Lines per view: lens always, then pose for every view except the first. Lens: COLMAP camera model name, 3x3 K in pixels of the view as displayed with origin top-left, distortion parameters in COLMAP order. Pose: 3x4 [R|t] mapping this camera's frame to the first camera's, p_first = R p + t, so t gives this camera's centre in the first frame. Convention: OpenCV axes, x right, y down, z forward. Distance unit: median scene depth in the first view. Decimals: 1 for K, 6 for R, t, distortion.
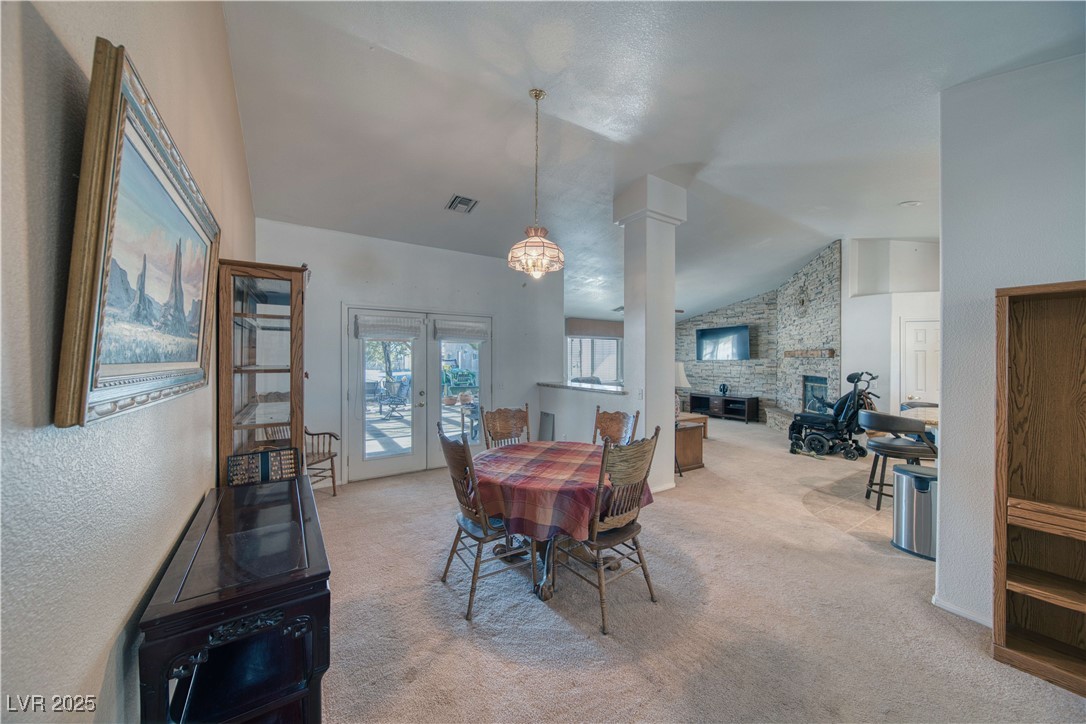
lens RADIAL K [[381.4, 0, 543.0], [0, 381.4, 362.0], [0, 0, 1]] dist [0.000053, -0.000037]
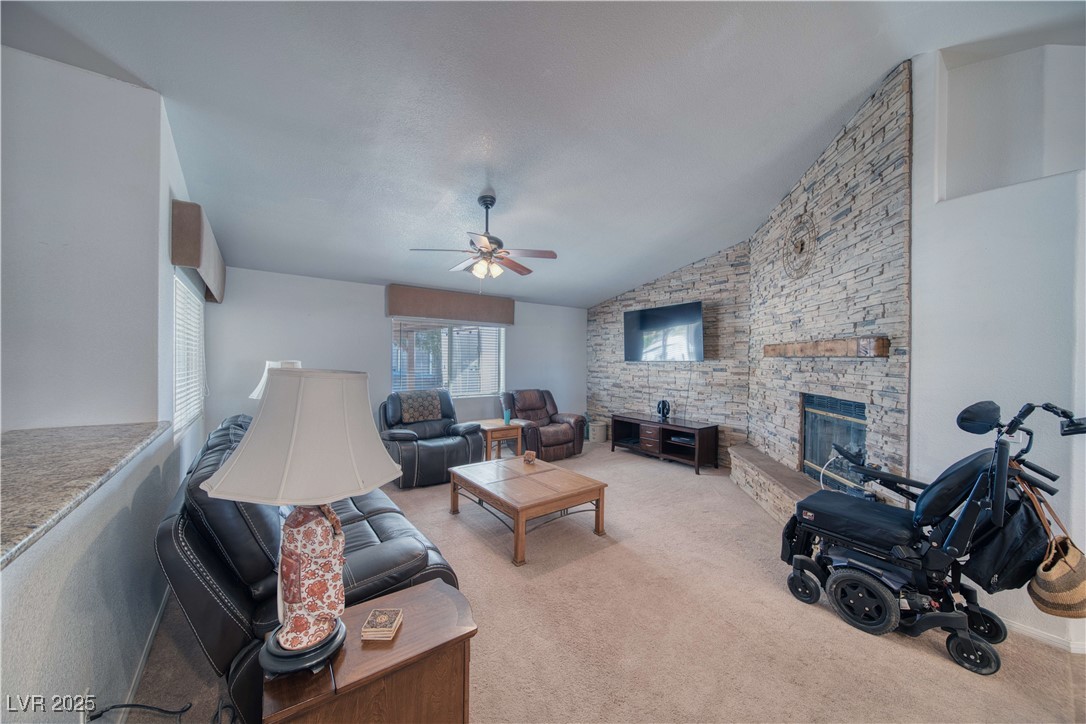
lens RADIAL K [[381.4, 0, 543.0], [0, 381.4, 362.0], [0, 0, 1]] dist [0.000053, -0.000037]
pose [[0.997888, 0.005915, 0.064688, 0.290198], [-0.005914, 0.999982, -0.000202, -0.003096], [-0.064688, -0.000181, 0.997905, 0.486951]]
